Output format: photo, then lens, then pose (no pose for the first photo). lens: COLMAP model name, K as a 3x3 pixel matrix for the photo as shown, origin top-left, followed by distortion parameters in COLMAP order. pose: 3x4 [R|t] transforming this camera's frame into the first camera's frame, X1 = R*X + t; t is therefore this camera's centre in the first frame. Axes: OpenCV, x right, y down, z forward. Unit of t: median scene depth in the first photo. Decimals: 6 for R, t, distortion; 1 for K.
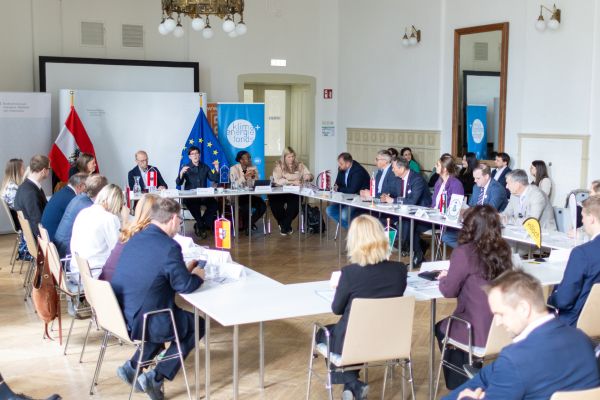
lens RADIAL K [[762.9, 0, 300.0], [0, 762.9, 200.0], [0, 0, 1]] dist [0.019832, 0.037711]
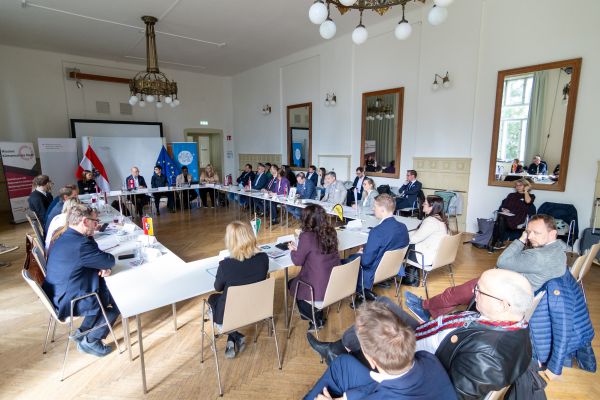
lens RADIAL K [[312.6, 0, 282.5], [0, 312.6, 199.8], [0, 0, 1]] dist [-0.000526, -0.000123]
pose [[0.982154, -0.046079, 0.182346, 0.023978], [0.036400, 0.997763, 0.056079, -0.015730], [-0.184522, -0.048441, 0.981634, 0.159292]]
